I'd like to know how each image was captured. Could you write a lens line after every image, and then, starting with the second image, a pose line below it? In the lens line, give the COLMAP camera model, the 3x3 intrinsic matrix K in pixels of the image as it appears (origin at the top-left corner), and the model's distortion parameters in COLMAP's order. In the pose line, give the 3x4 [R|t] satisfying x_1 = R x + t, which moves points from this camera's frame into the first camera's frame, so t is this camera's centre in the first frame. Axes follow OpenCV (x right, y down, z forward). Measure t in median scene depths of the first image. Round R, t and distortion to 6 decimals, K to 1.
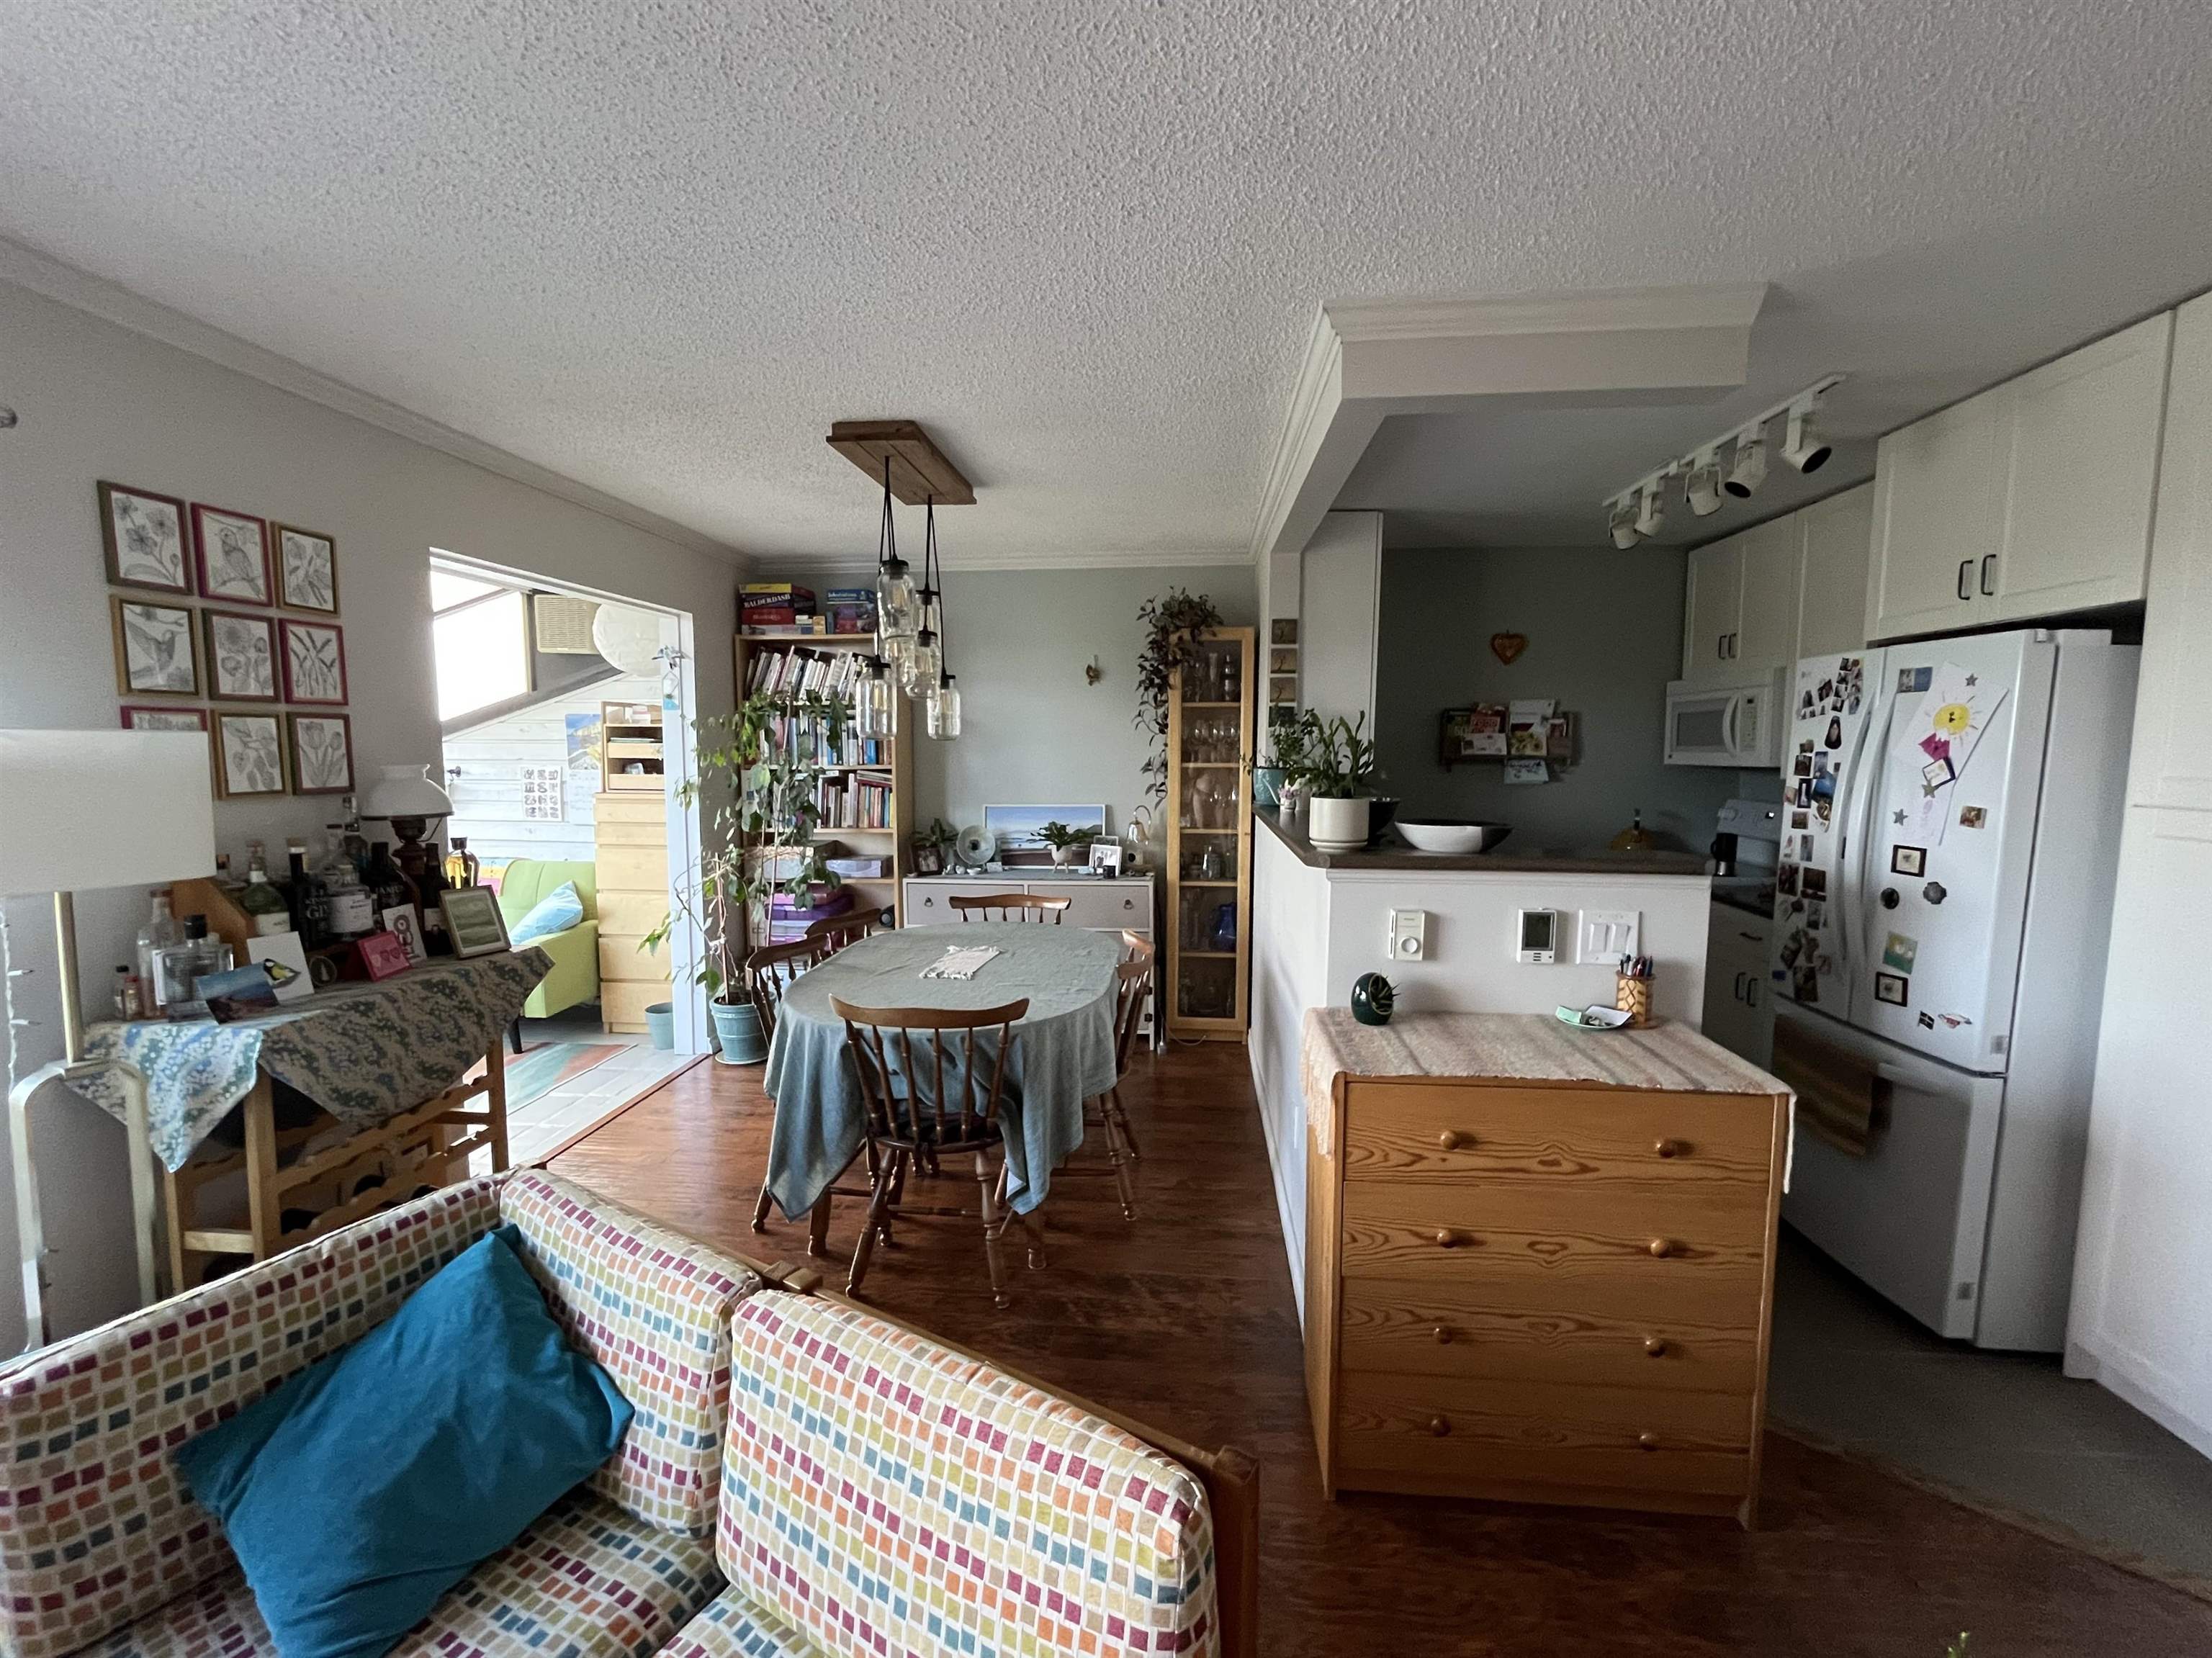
lens RADIAL K [[914.1, 0, 1100.7], [0, 914.1, 829.3], [0, 0, 1]] dist [-0.002566, -0.000049]
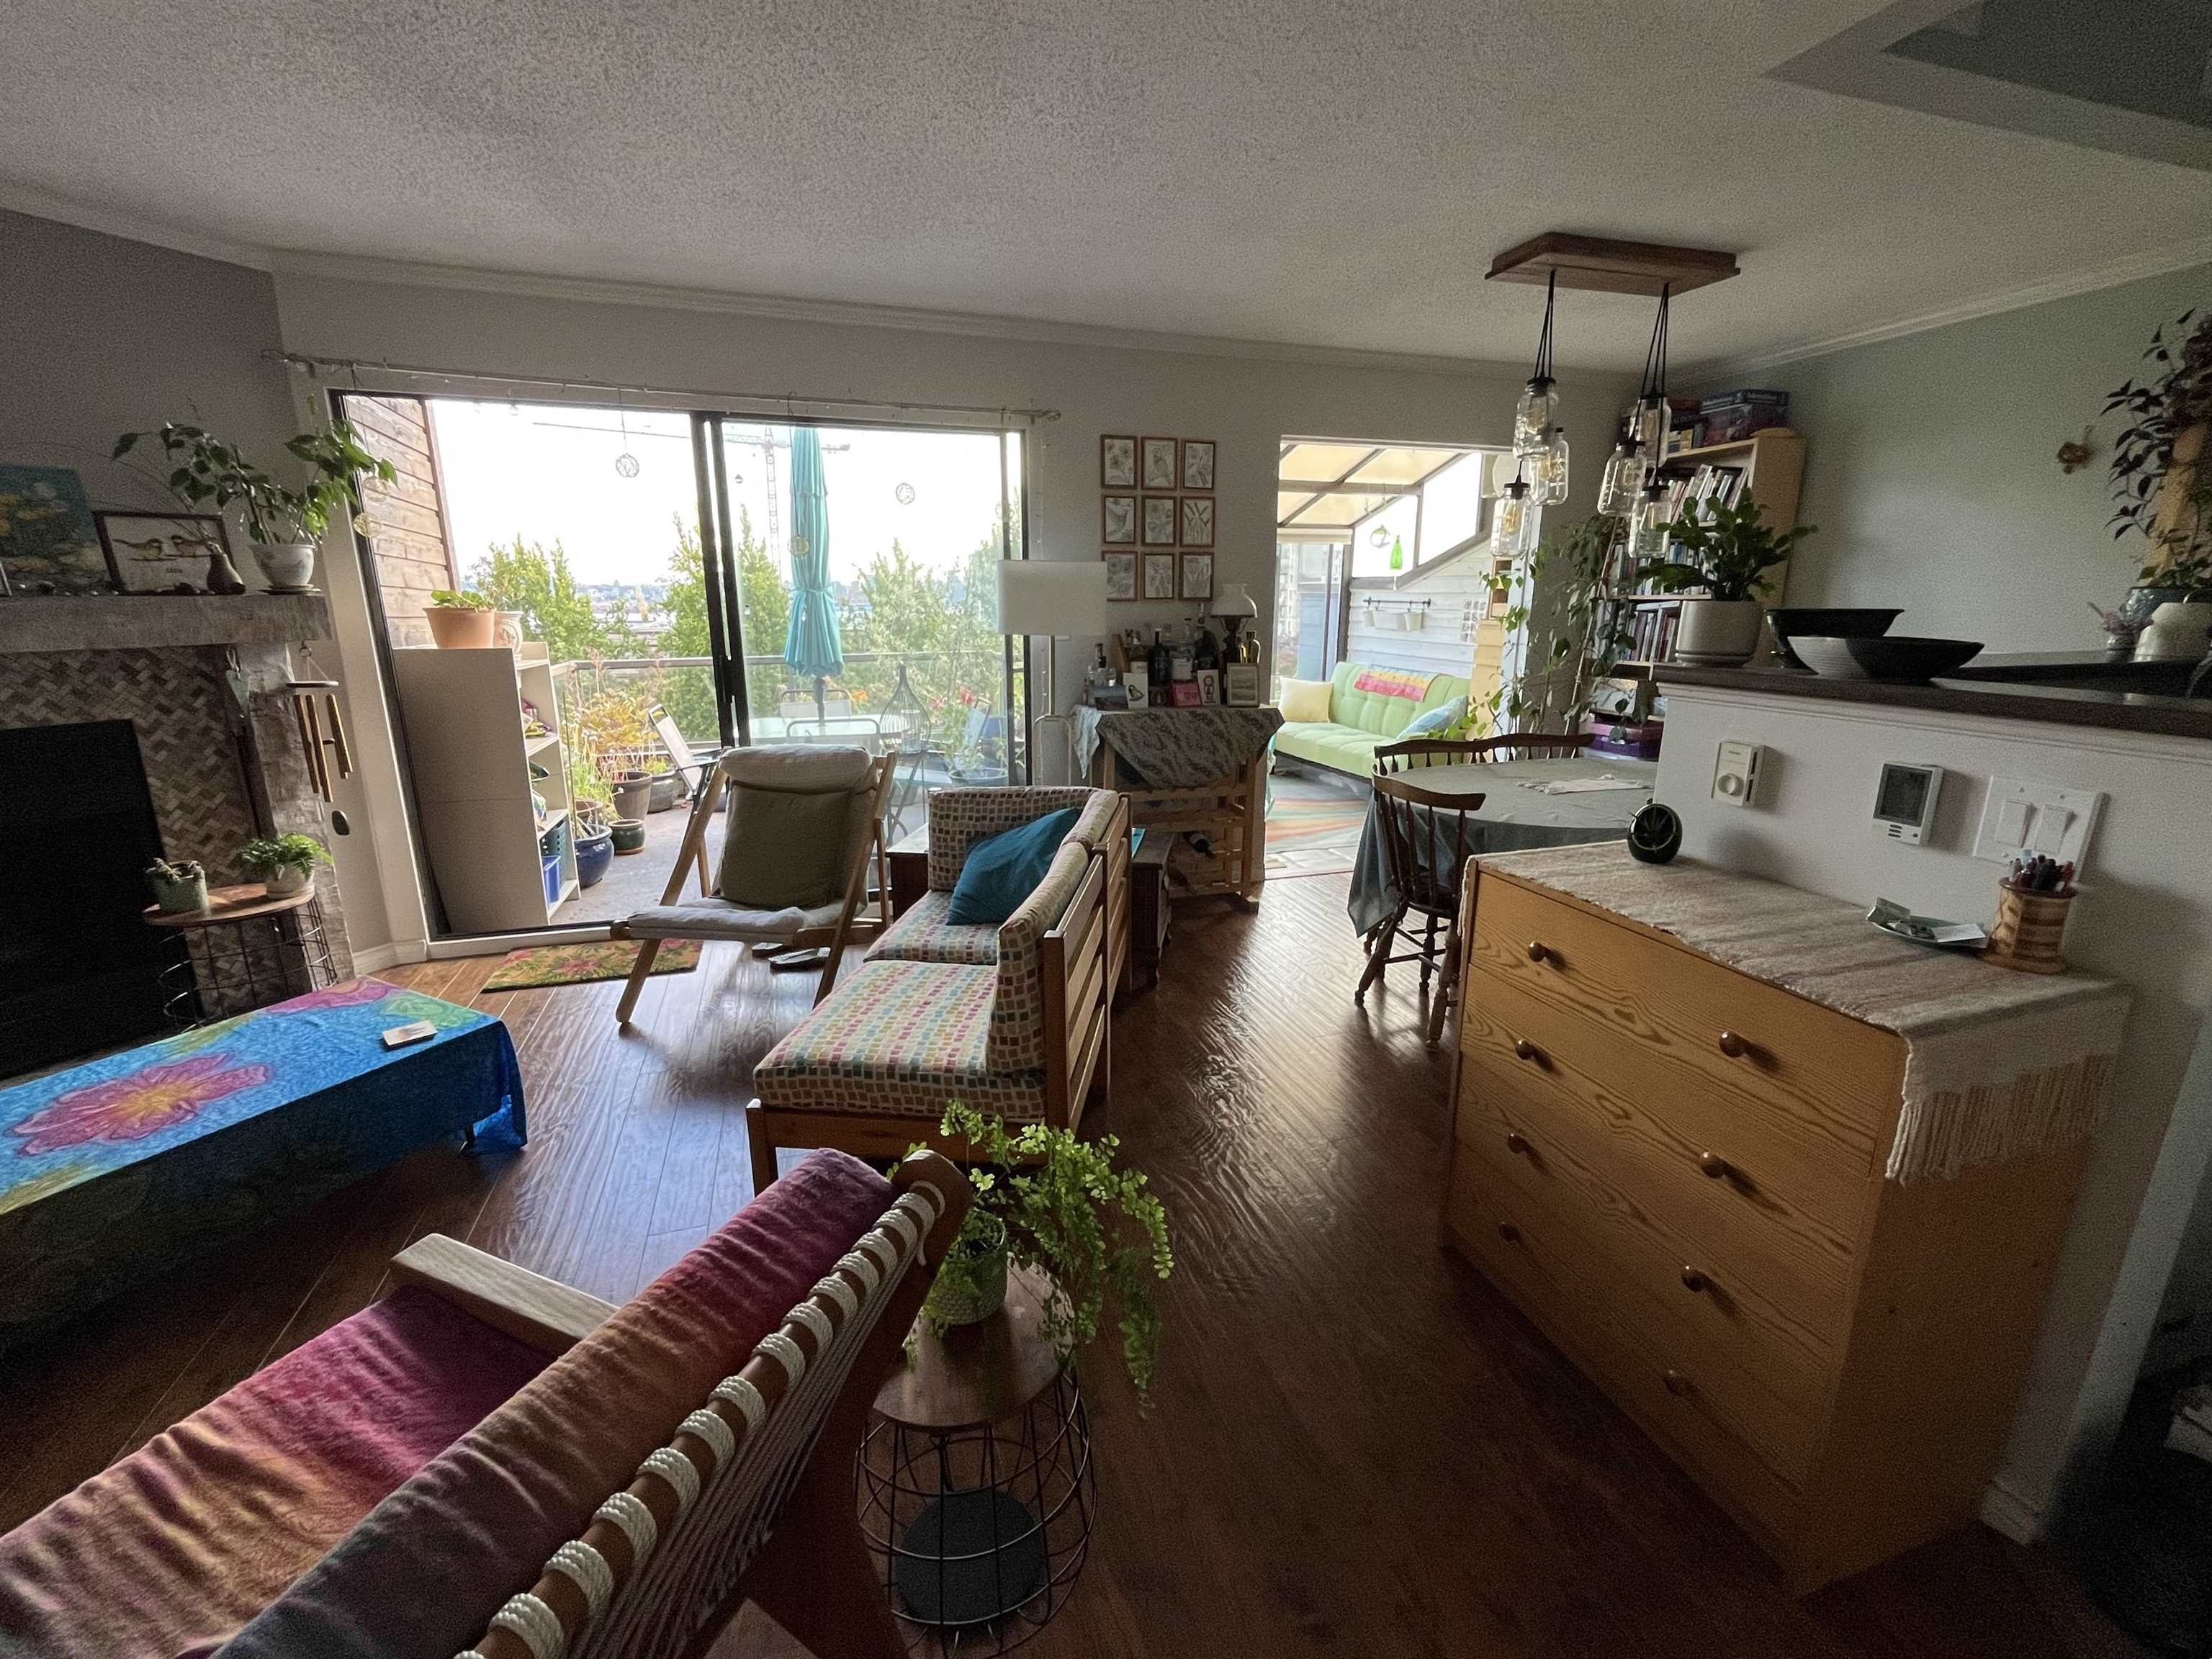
lens RADIAL K [[935.3, 0, 1106.0], [0, 935.3, 829.5], [0, 0, 1]] dist [-0.001817, -0.000793]
pose [[0.397666, 0.220102, -0.890740, 0.449209], [-0.083477, 0.975454, 0.203767, 0.021896], [0.913725, -0.006675, 0.406278, 0.079459]]
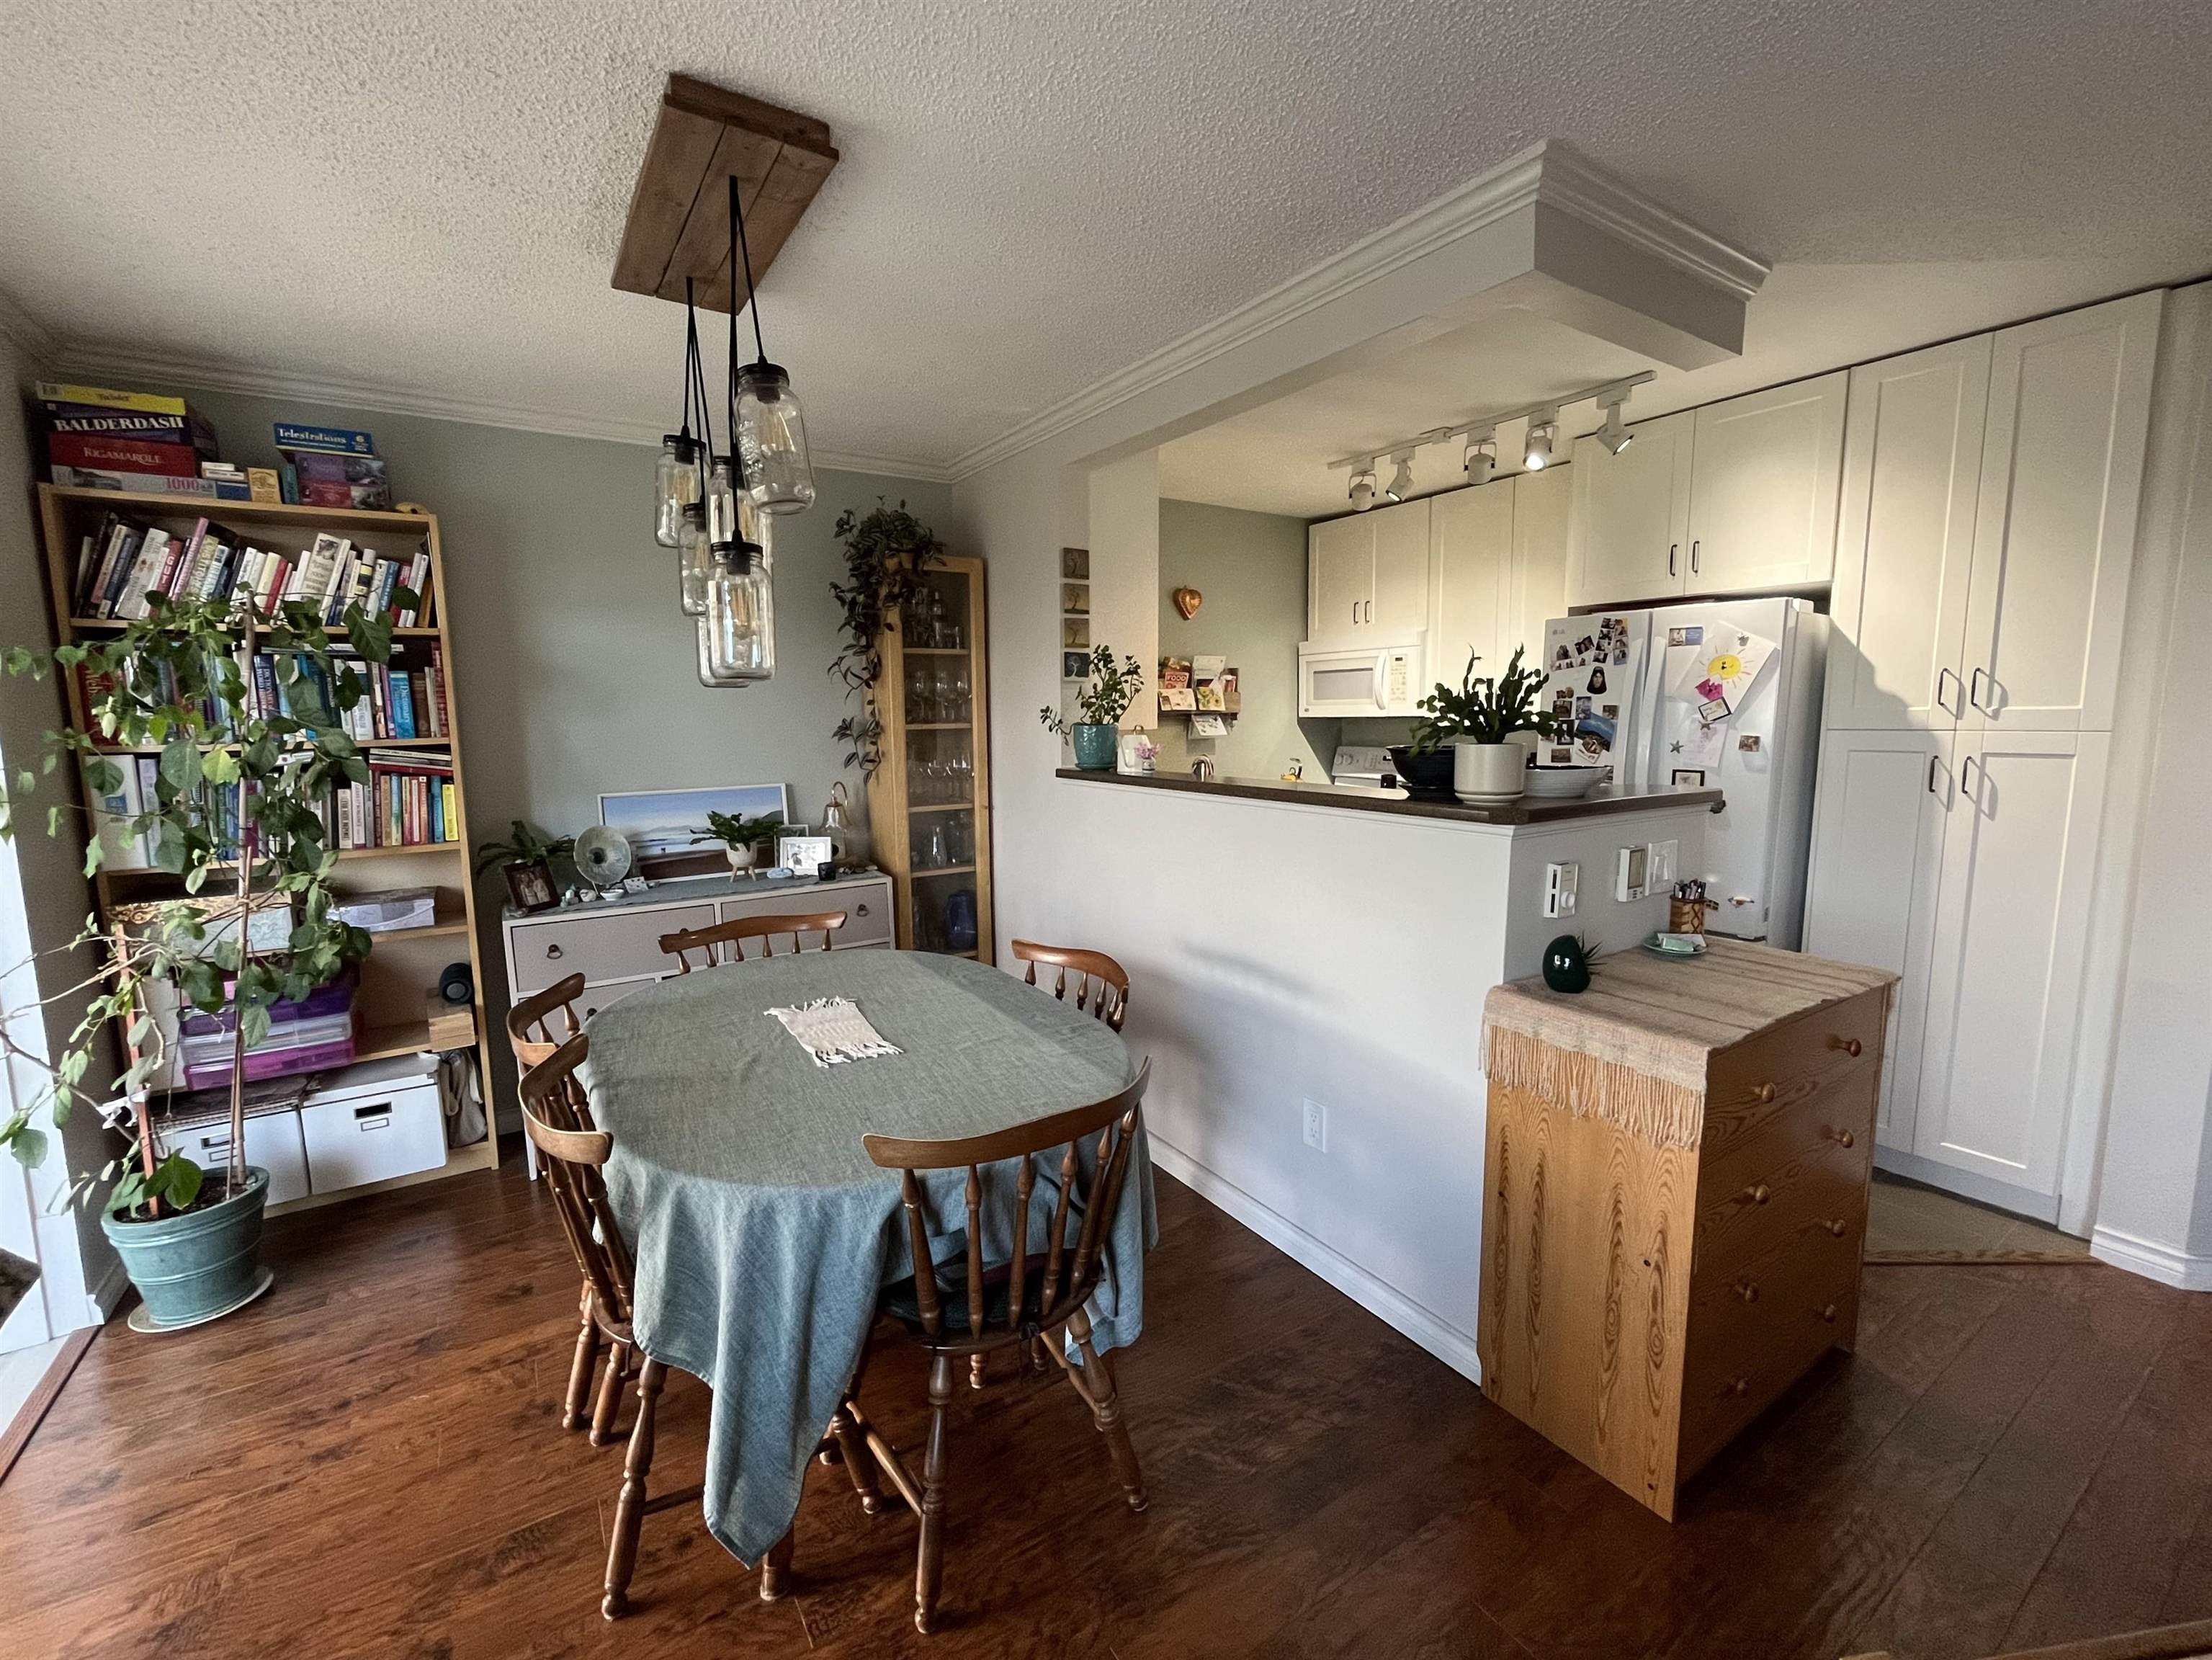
lens RADIAL K [[935.4, 0, 1106.0], [0, 935.4, 830.0], [0, 0, 1]] dist [-0.001817, -0.000793]
pose [[0.782546, -0.088905, 0.616213, -0.315471], [0.070371, 0.996040, 0.054338, -0.014500], [-0.618603, 0.000841, 0.785703, 0.283570]]
